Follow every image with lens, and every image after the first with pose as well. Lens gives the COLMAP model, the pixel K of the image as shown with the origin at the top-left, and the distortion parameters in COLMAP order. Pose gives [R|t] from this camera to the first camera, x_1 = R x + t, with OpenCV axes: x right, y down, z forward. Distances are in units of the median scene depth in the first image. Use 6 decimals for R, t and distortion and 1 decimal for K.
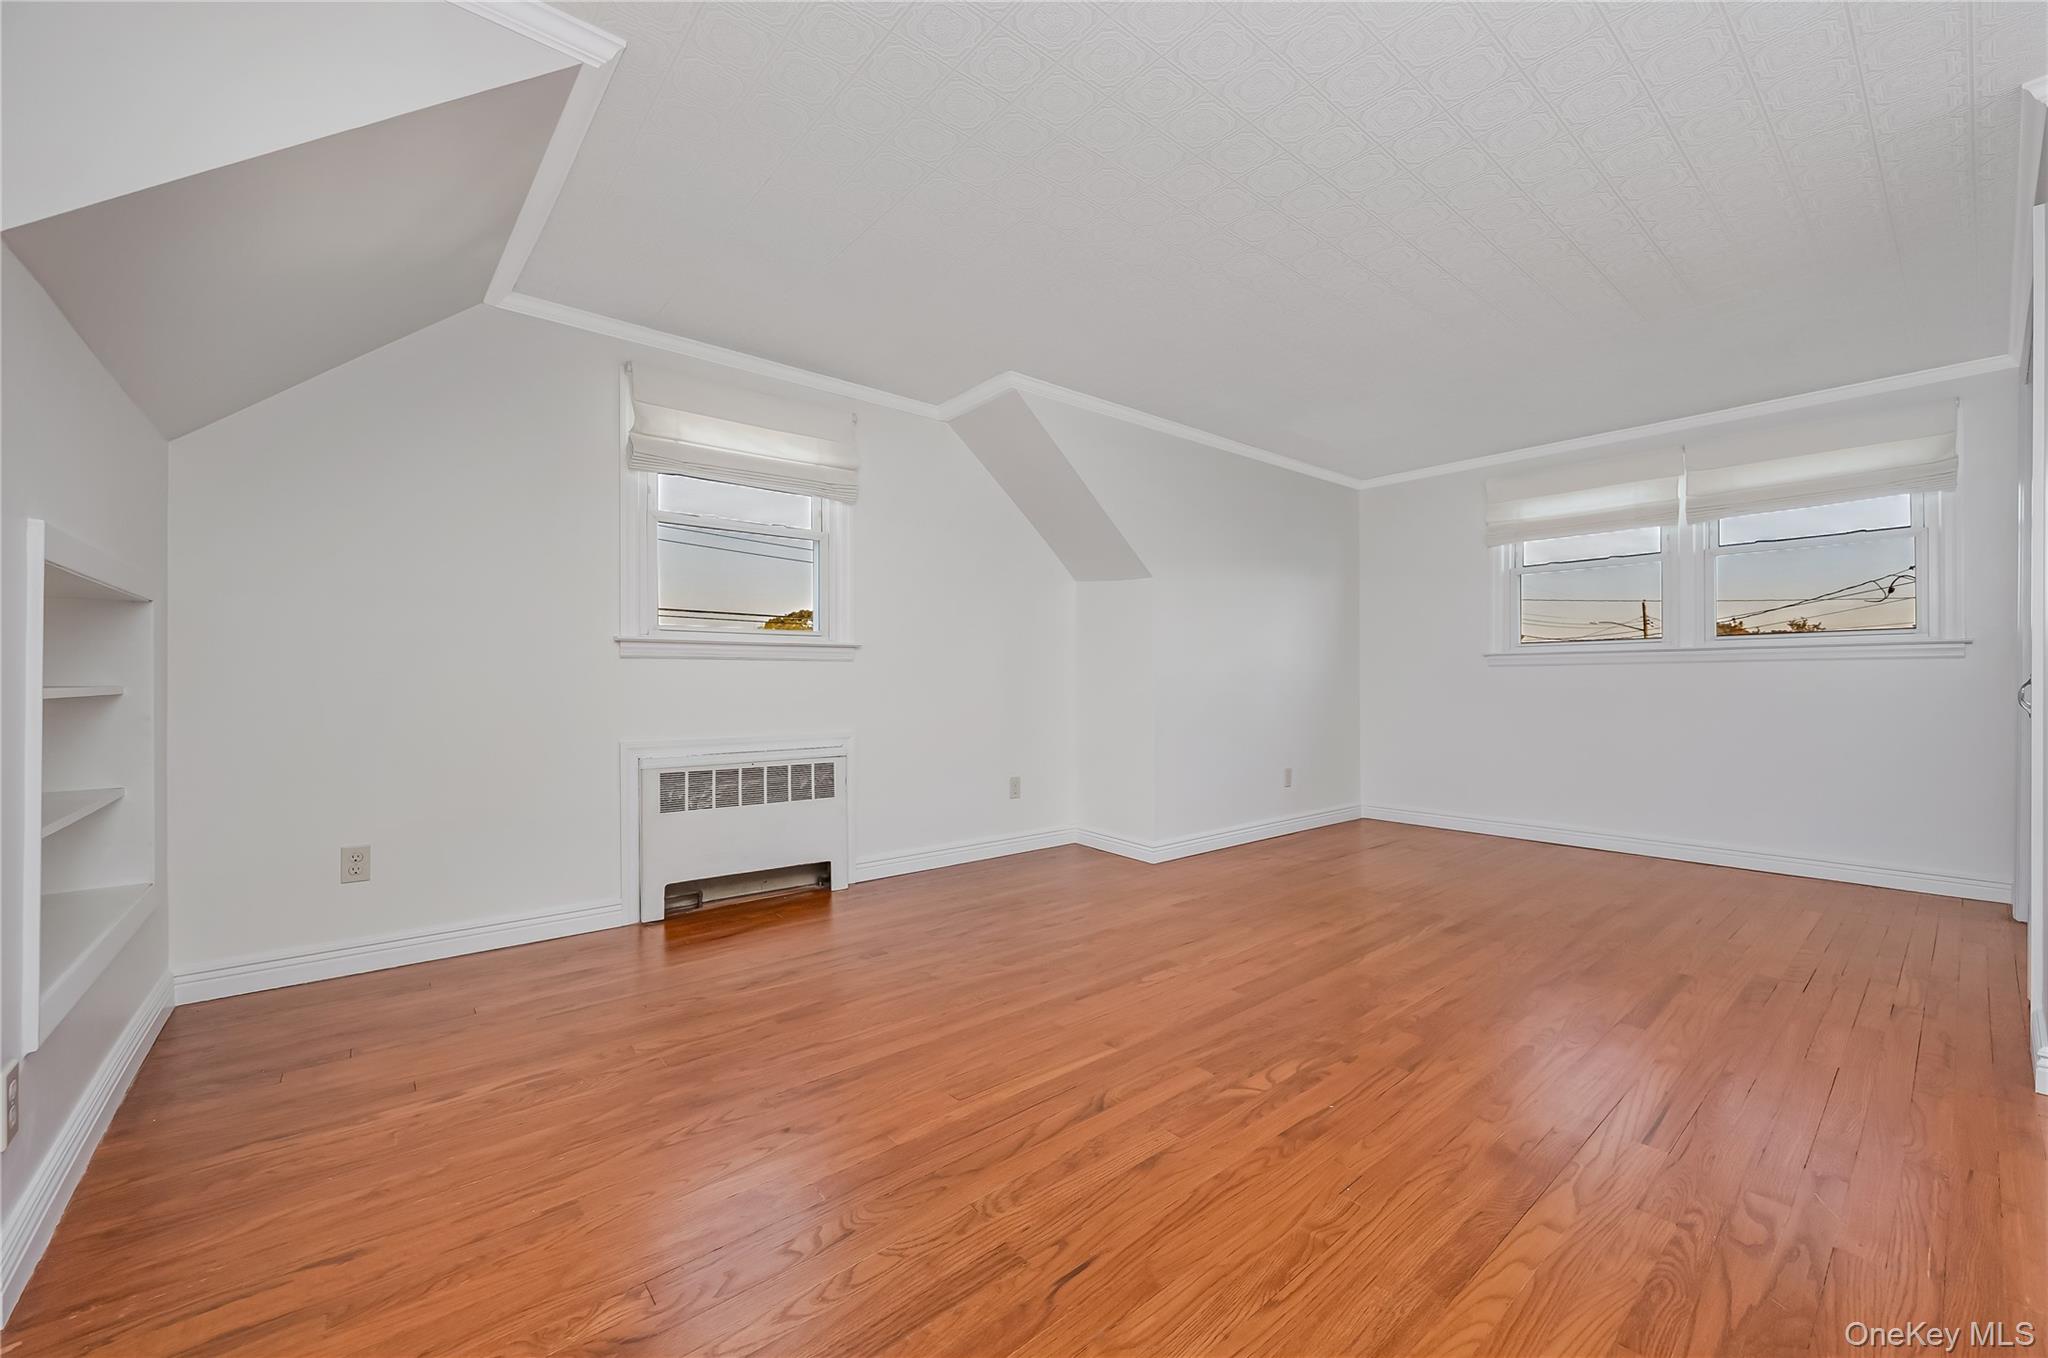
lens RADIAL K [[811.1, 0, 1018.5], [0, 811.1, 693.1], [0, 0, 1]] dist [-0.003692, 0.000189]
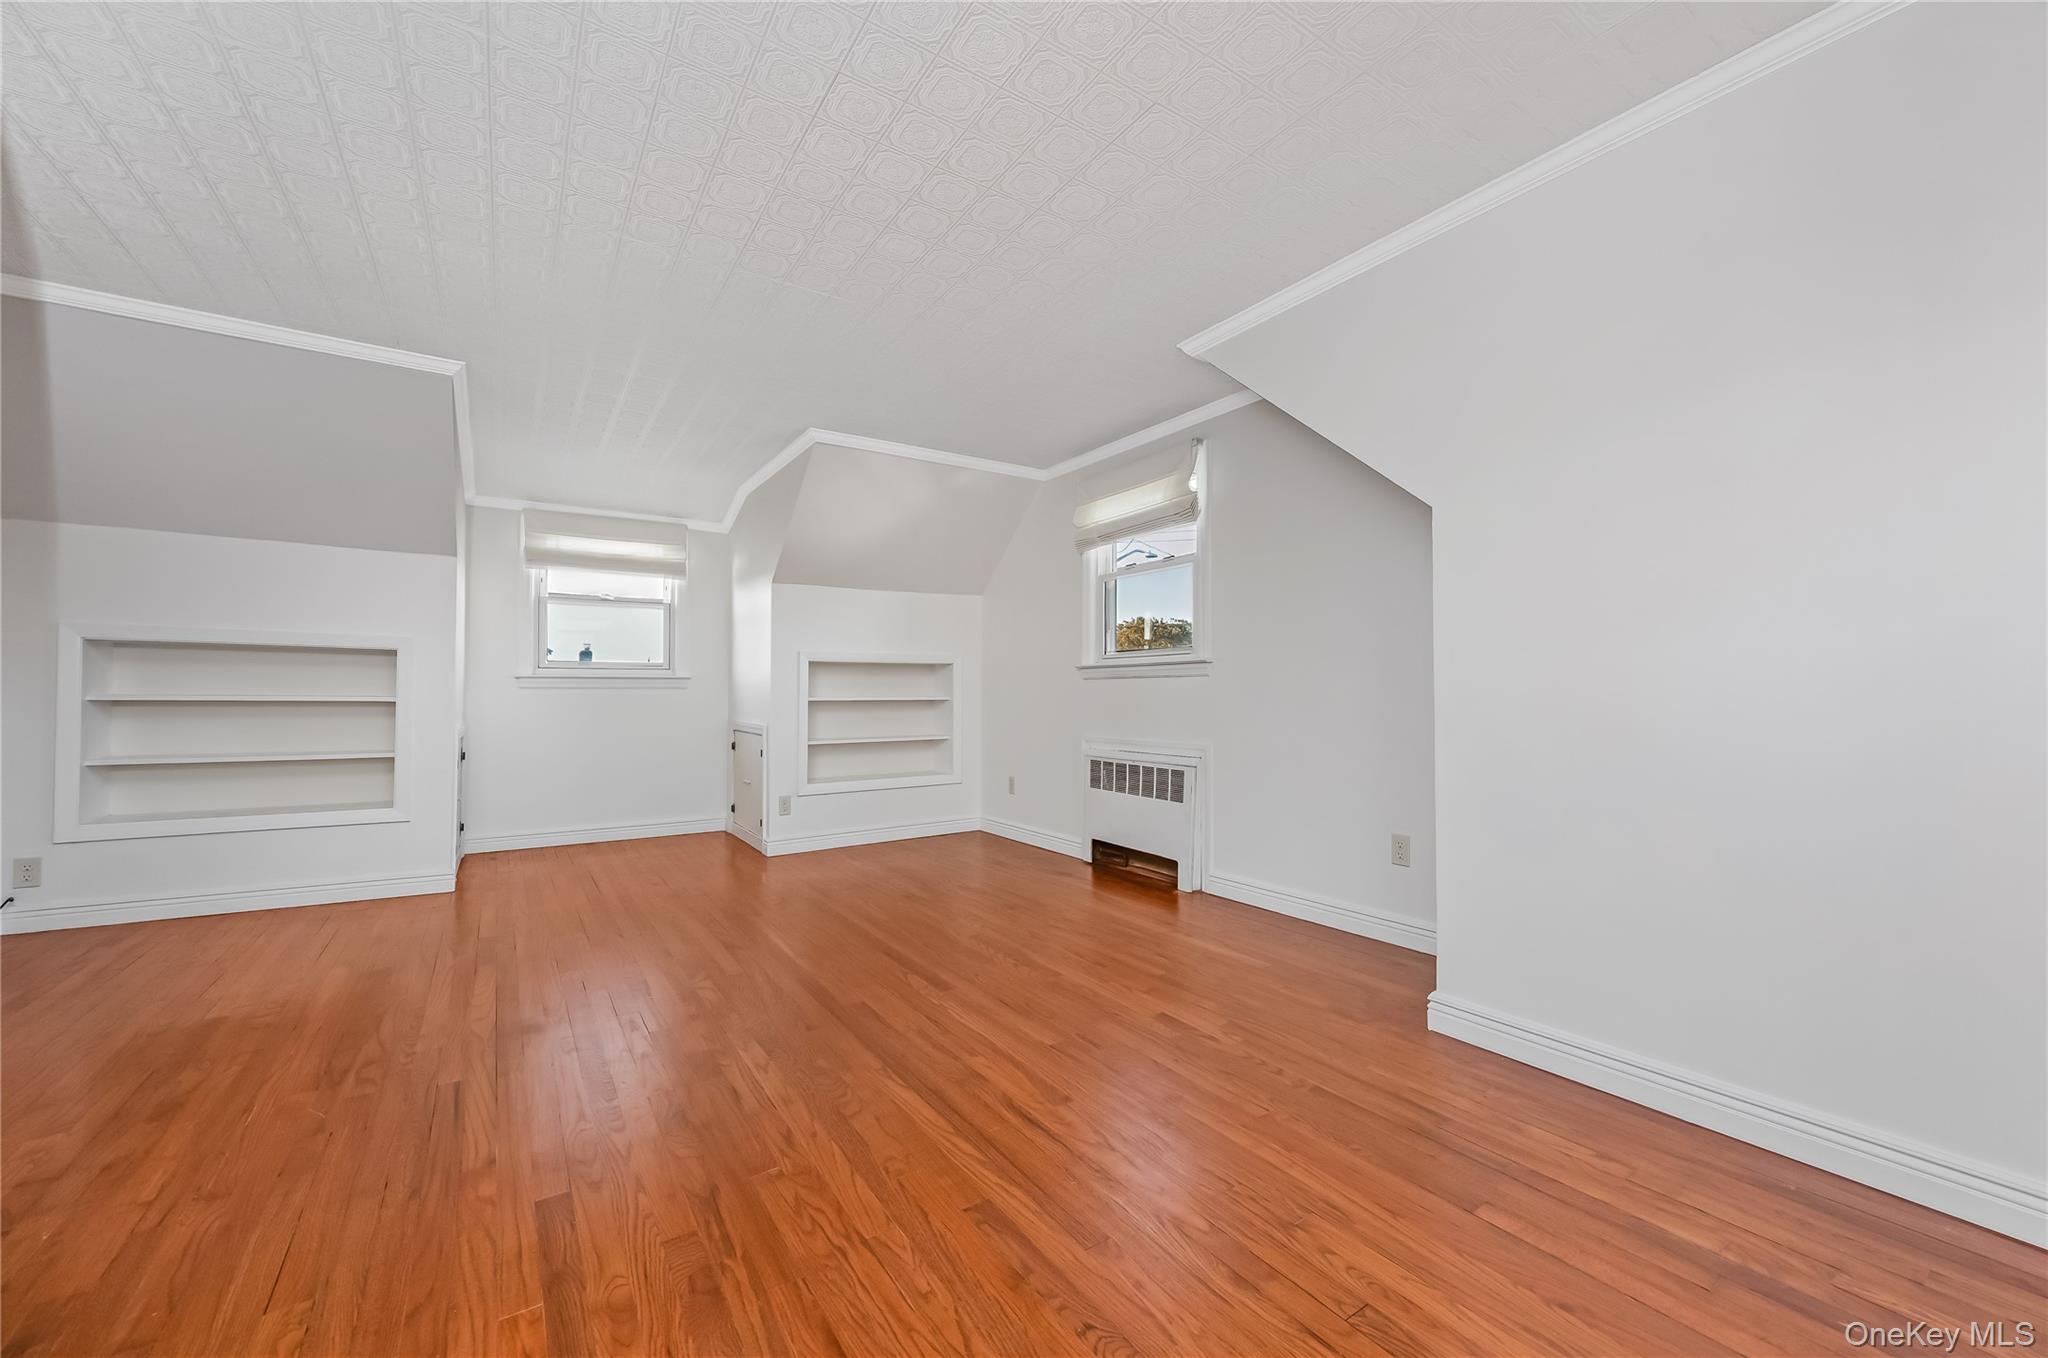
lens RADIAL K [[811.1, 0, 1018.5], [0, 811.1, 693.1], [0, 0, 1]] dist [-0.003692, 0.000189]
pose [[-0.127235, 0.000467, -0.991872, 1.059024], [-0.012286, 0.999922, 0.002047, -0.020696], [0.991797, 0.012446, -0.127219, 1.122265]]
